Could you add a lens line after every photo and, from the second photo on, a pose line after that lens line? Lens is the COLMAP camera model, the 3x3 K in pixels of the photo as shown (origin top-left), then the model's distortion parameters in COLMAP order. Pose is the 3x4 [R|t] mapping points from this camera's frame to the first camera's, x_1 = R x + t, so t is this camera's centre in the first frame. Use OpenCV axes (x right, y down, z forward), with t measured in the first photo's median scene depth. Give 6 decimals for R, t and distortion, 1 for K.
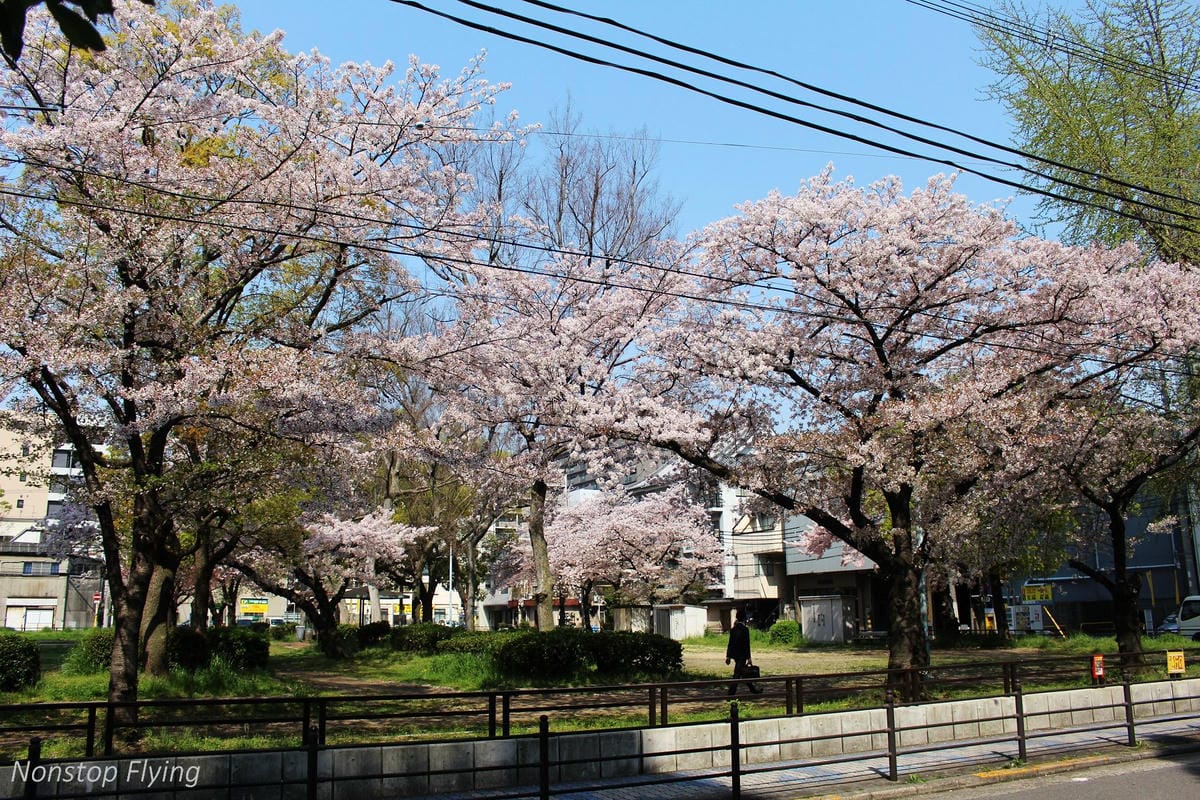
lens RADIAL K [[1251.0, 0, 600.0], [0, 1251.0, 400.0], [0, 0, 1]] dist [-0.017617, -0.009671]
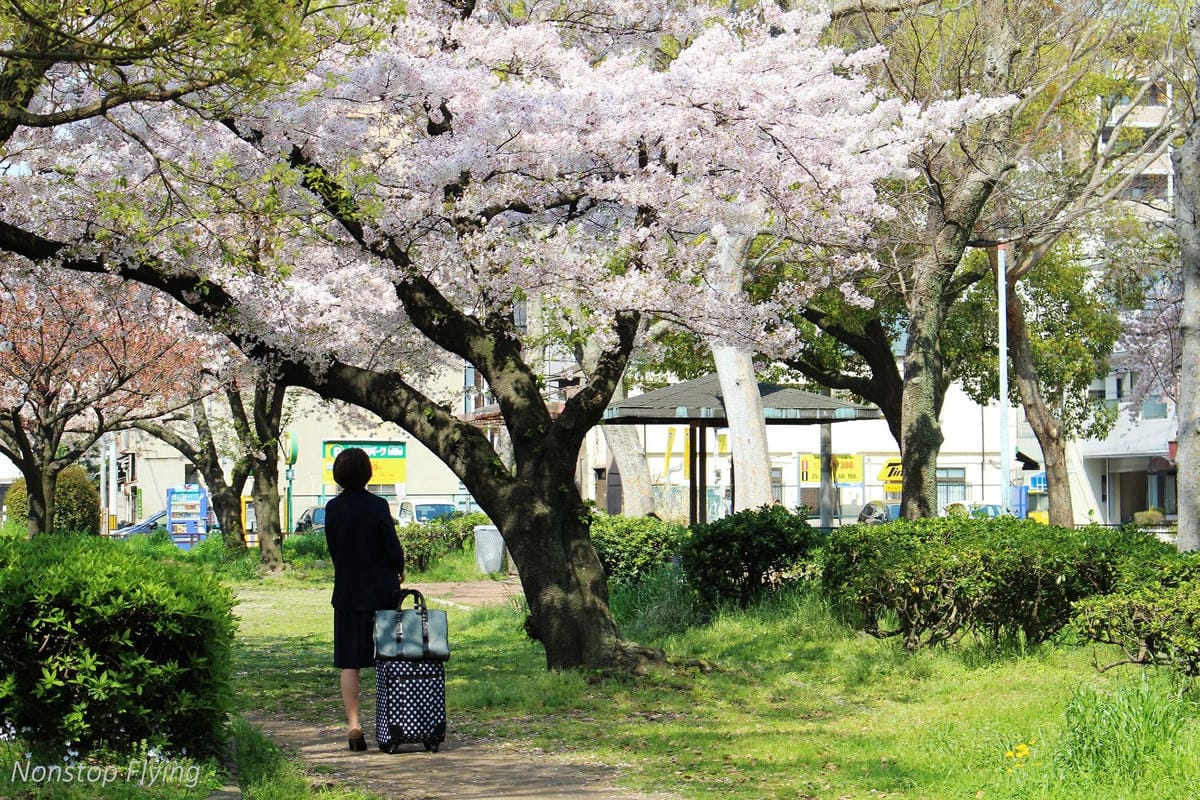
lens RADIAL K [[3882.2, 0, 600.0], [0, 3882.2, 400.0], [0, 0, 1]] dist [0.044869, 0.709320]
pose [[0.977807, -0.010374, -0.209252, -0.043149], [0.040980, 0.988951, 0.142465, 0.040388], [0.205462, -0.147878, 0.967428, 0.226019]]
